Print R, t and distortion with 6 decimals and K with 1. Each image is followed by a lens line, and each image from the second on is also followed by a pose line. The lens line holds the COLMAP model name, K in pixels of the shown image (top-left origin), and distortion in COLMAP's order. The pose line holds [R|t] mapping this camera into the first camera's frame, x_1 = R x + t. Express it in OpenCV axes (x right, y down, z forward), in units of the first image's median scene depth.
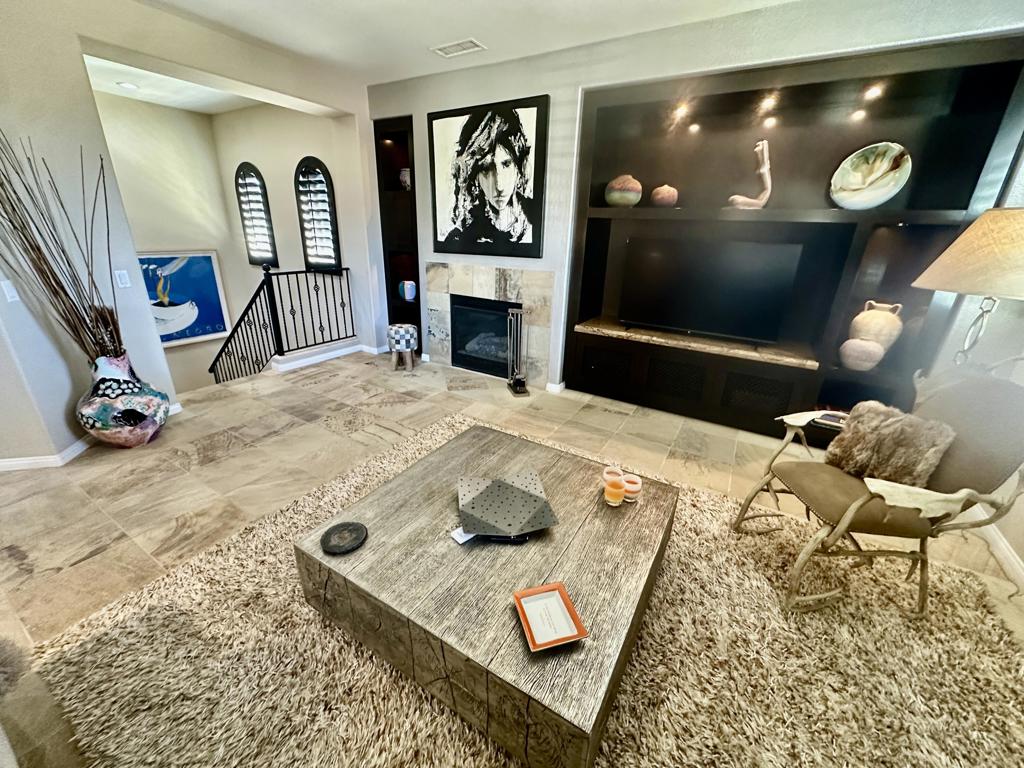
lens RADIAL K [[408.8, 0, 511.0], [0, 408.8, 380.3], [0, 0, 1]] dist [-0.001408, -0.000281]
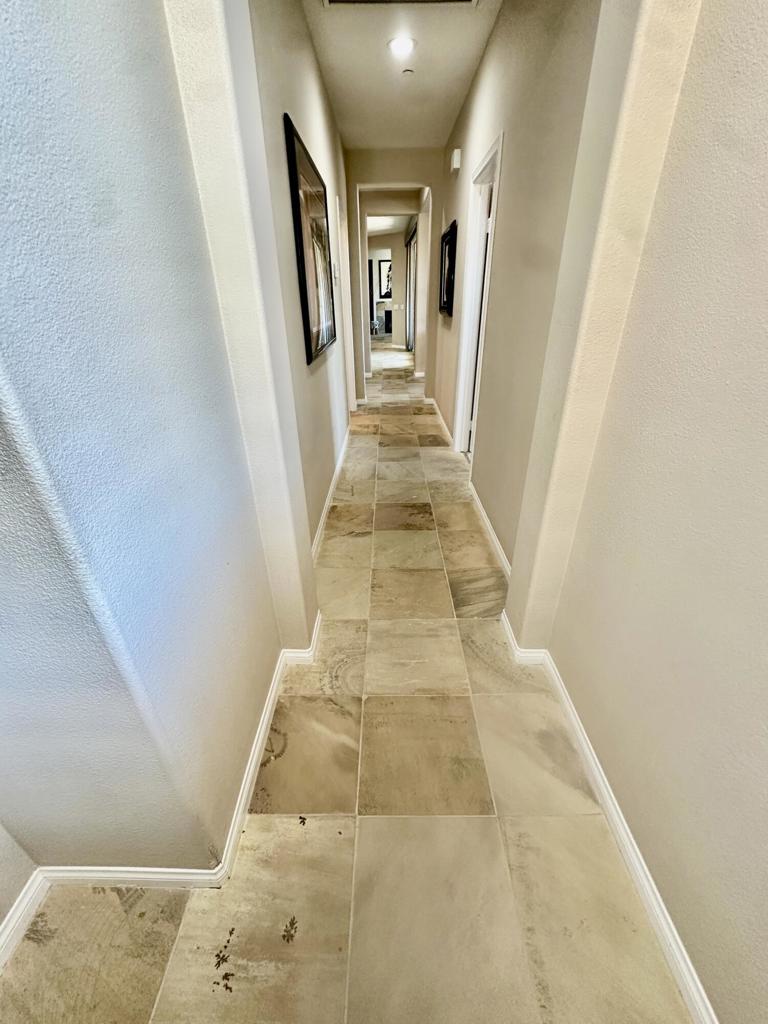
lens RADIAL K [[408.8, 0, 384.2], [0, 408.8, 512.4], [0, 0, 1]] dist [-0.001408, -0.000281]
pose [[0.855020, -0.279086, 0.437096, -2.360435], [0.221267, 0.958600, 0.179238, 0.906048], [-0.469023, -0.056538, 0.881374, -2.429994]]
